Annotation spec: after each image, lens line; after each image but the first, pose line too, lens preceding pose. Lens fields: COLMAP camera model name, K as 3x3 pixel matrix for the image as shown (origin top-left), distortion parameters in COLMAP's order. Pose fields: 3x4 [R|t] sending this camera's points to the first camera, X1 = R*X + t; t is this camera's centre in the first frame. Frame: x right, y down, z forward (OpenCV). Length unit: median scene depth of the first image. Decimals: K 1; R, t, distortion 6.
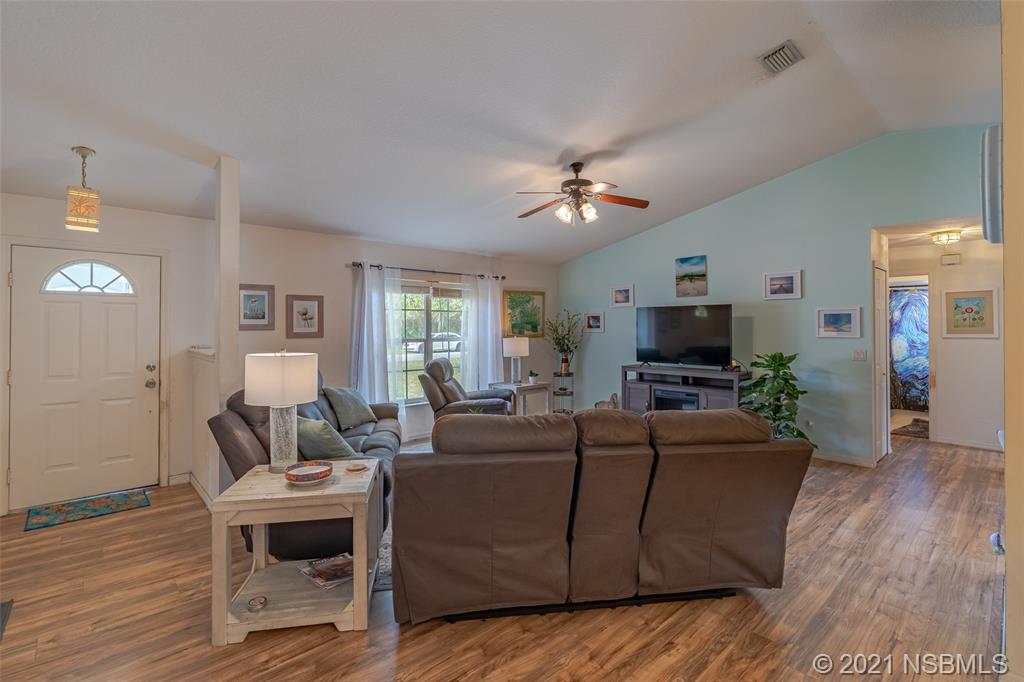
lens RADIAL K [[474.3, 0, 523.7], [0, 474.3, 324.4], [0, 0, 1]] dist [-0.019408, 0.004576]
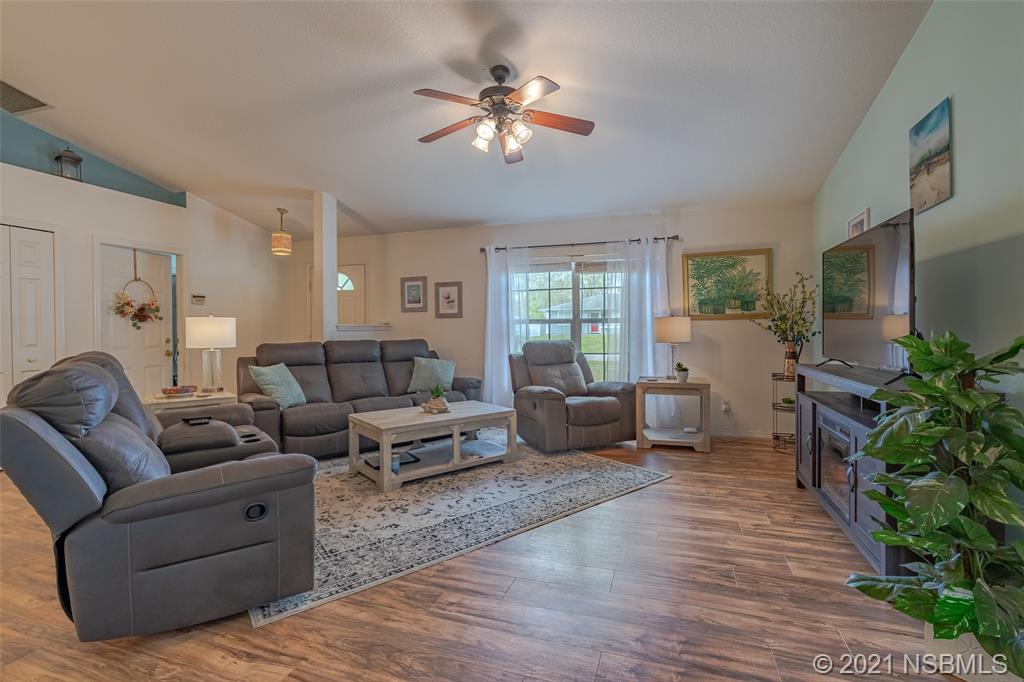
lens RADIAL K [[474.3, 0, 538.9], [0, 474.3, 328.4], [0, 0, 1]] dist [-0.019408, 0.004576]
pose [[0.470510, -0.002505, -0.882391, 0.566114], [0.010585, 0.999940, 0.002806, 0.043590], [0.882331, -0.010661, 0.470509, 0.508370]]
